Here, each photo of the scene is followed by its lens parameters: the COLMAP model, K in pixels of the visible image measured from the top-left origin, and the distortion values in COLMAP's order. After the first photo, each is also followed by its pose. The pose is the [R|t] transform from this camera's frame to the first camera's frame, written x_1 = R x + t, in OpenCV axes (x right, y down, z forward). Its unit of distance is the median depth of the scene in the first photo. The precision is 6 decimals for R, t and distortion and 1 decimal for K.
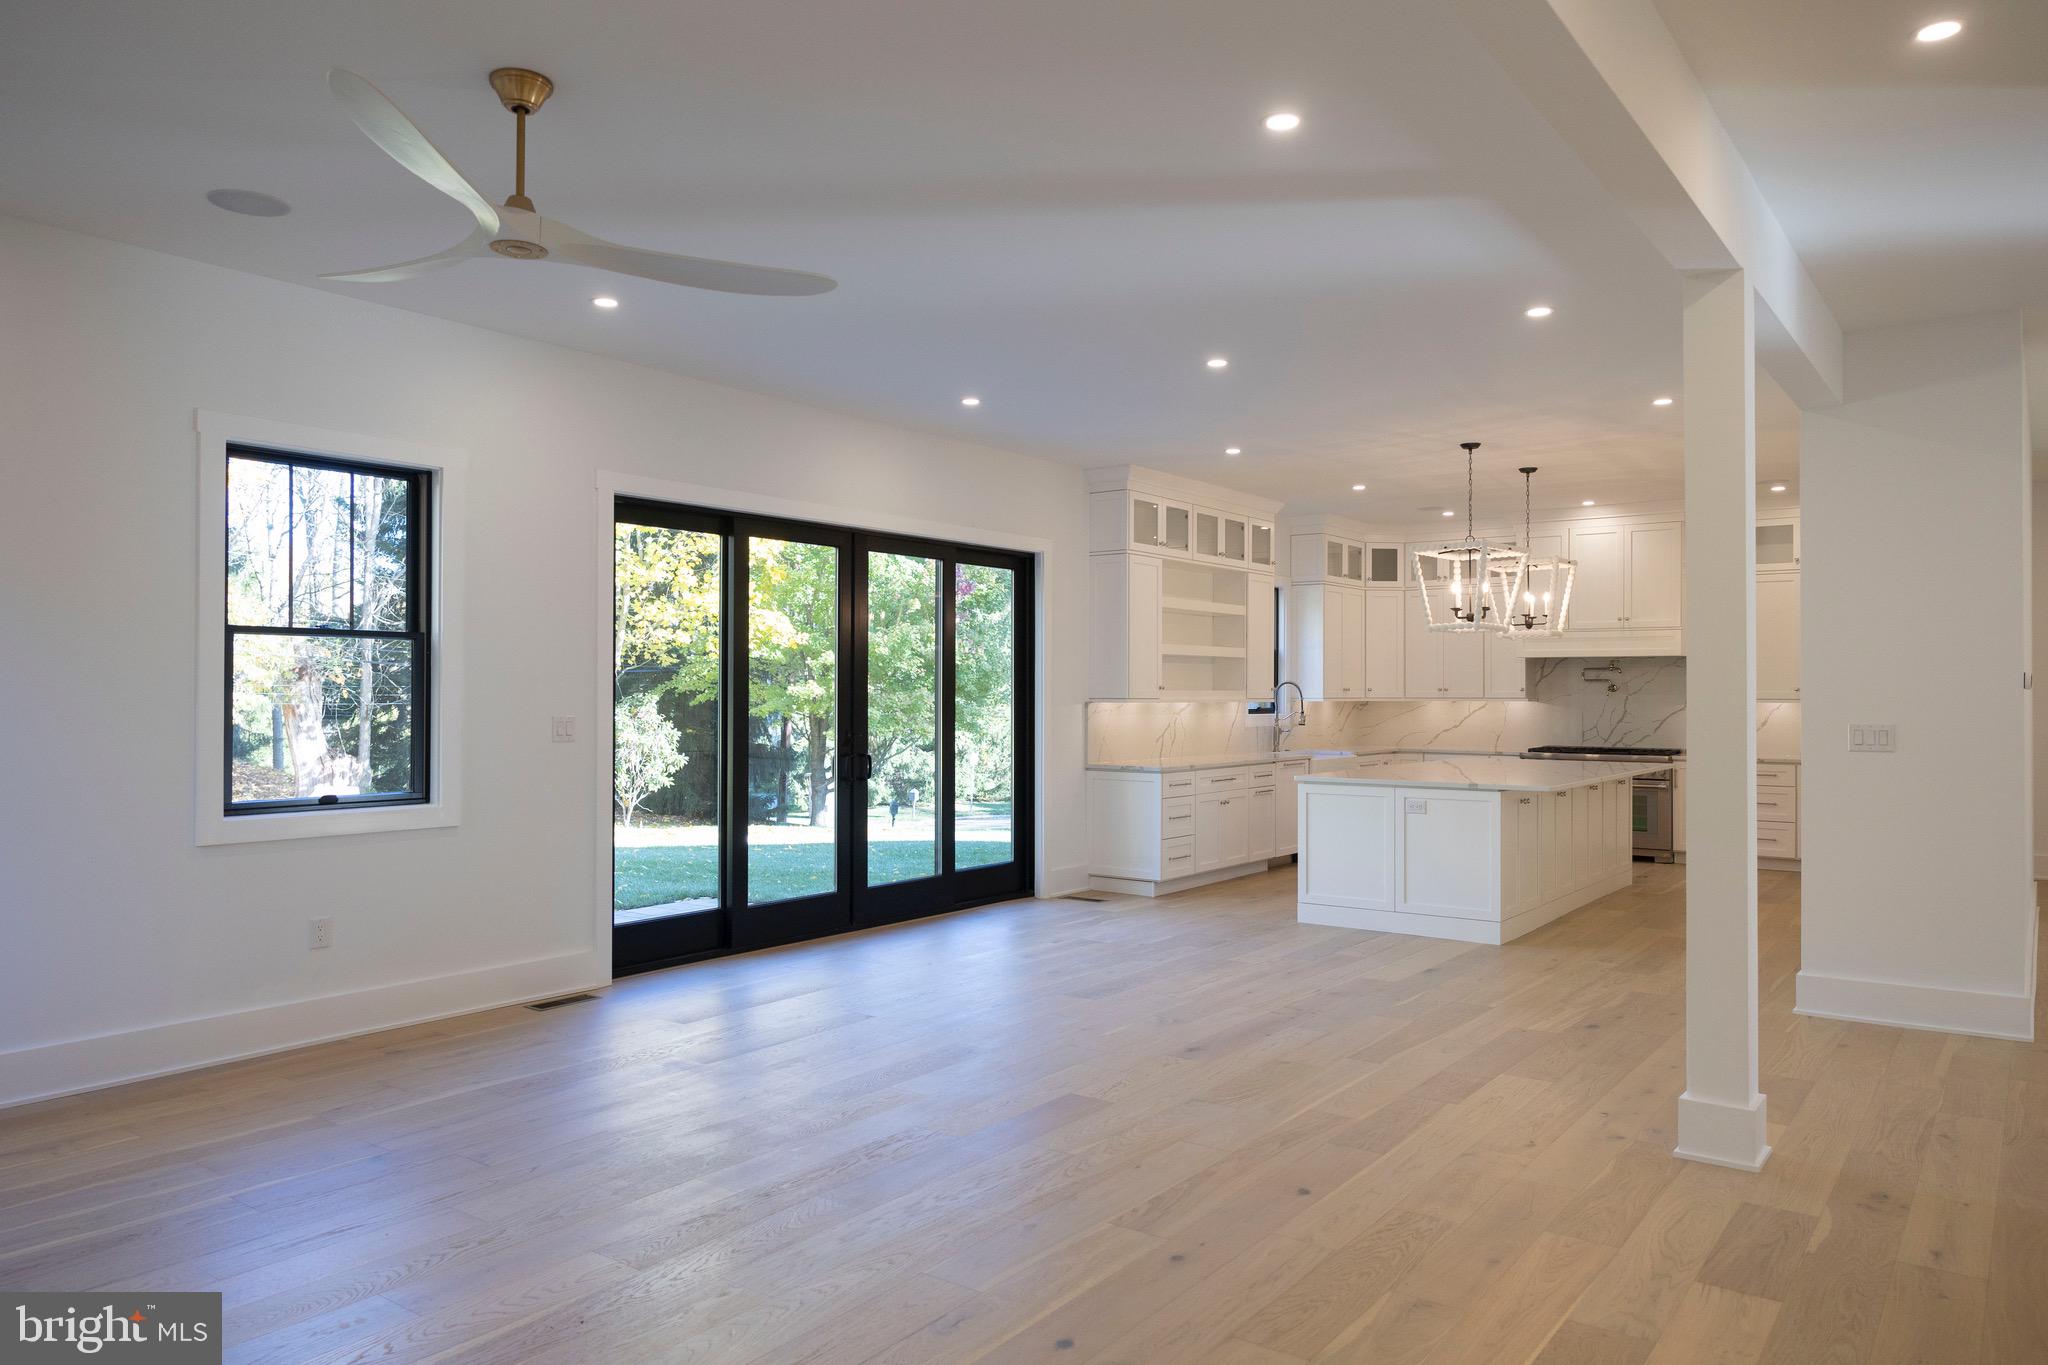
lens RADIAL K [[1369.4, 0, 1024.0], [0, 1369.4, 682.5], [0, 0, 1]] dist [0.001950, 0.001348]
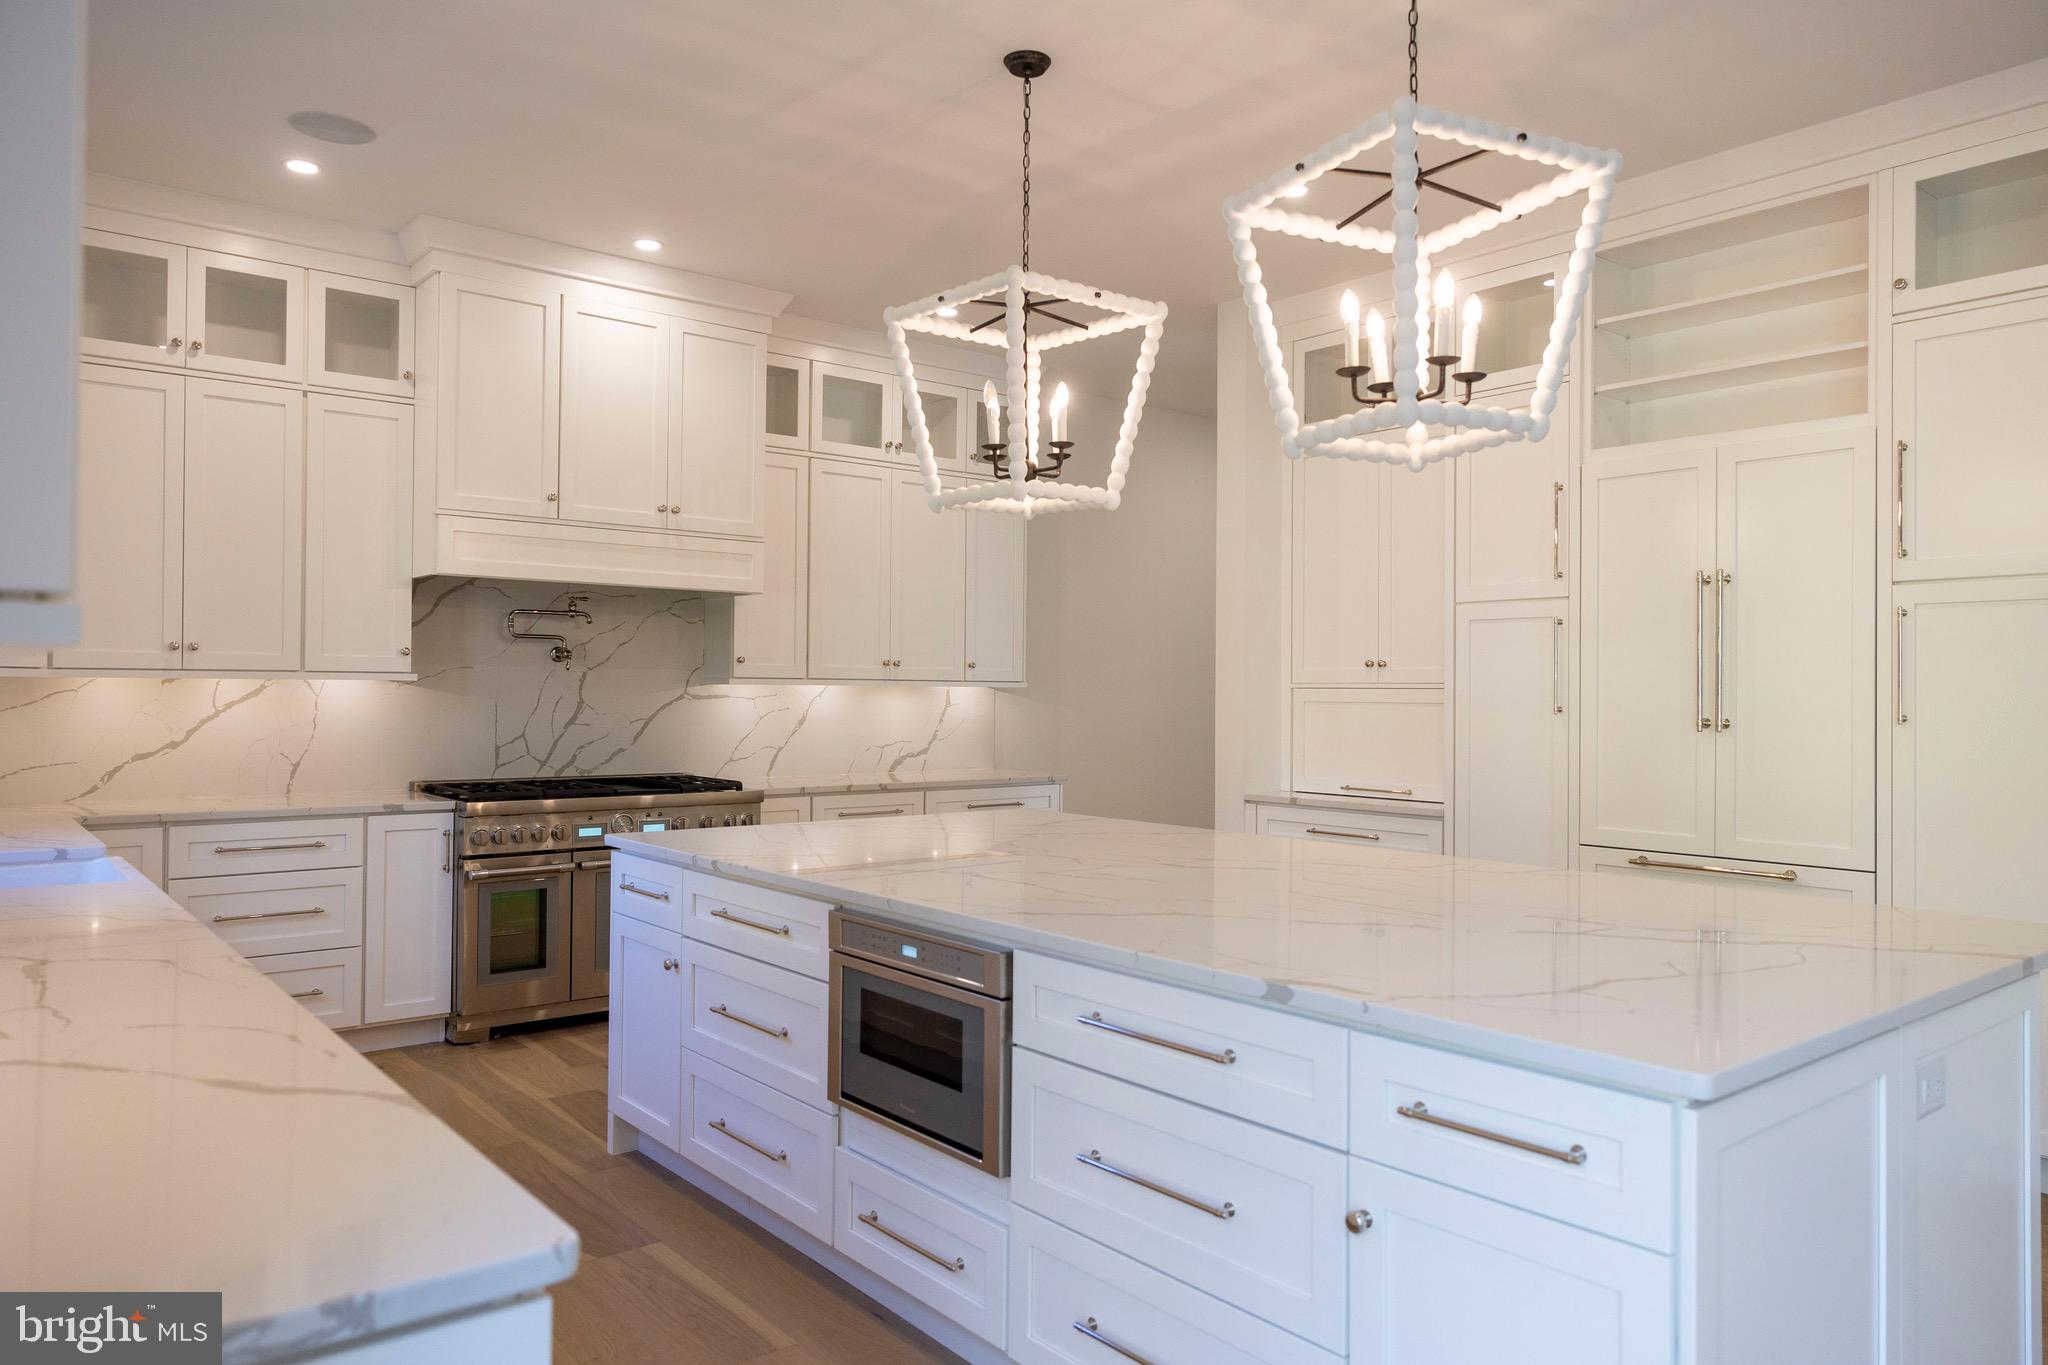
lens RADIAL K [[1369.4, 0, 1024.0], [0, 1369.4, 682.5], [0, 0, 1]] dist [0.001950, 0.001348]
pose [[0.241956, 0.007818, 0.970256, 0.002008], [-0.015718, 0.999868, -0.004137, 0.015691], [-0.970160, -0.014249, 0.242046, 0.839834]]
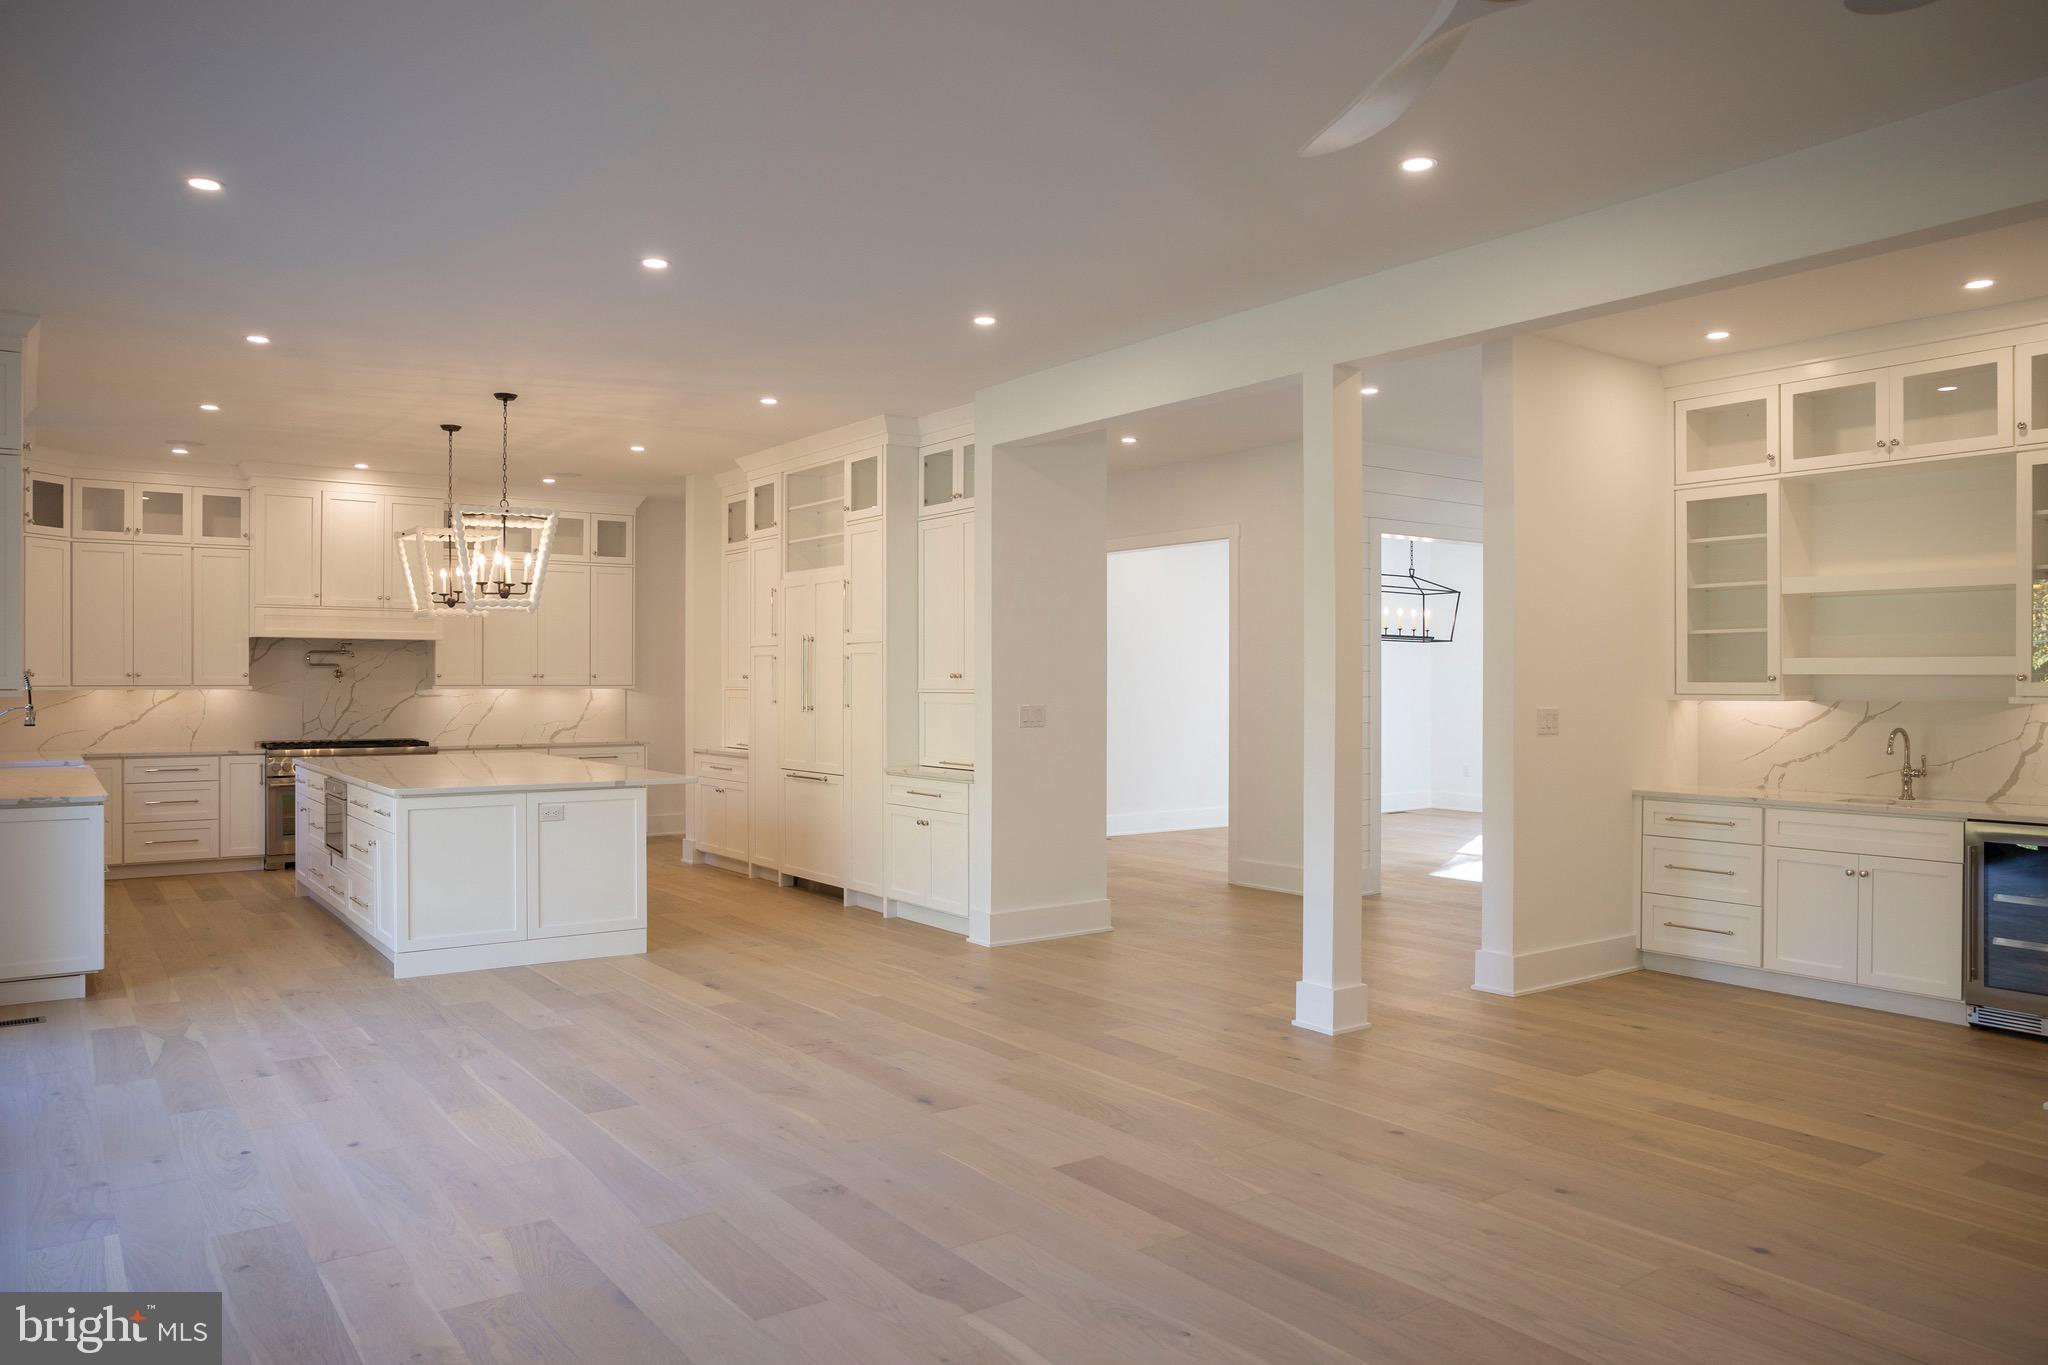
lens RADIAL K [[1411.8, 0, 1024.0], [0, 1411.8, 682.5], [0, 0, 1]] dist [-0.080806, 0.074586]
pose [[0.298122, -0.002395, 0.954525, -0.352732], [-0.009008, 0.999945, 0.005322, 0.001125], [-0.954485, -0.010184, 0.298084, 0.348993]]
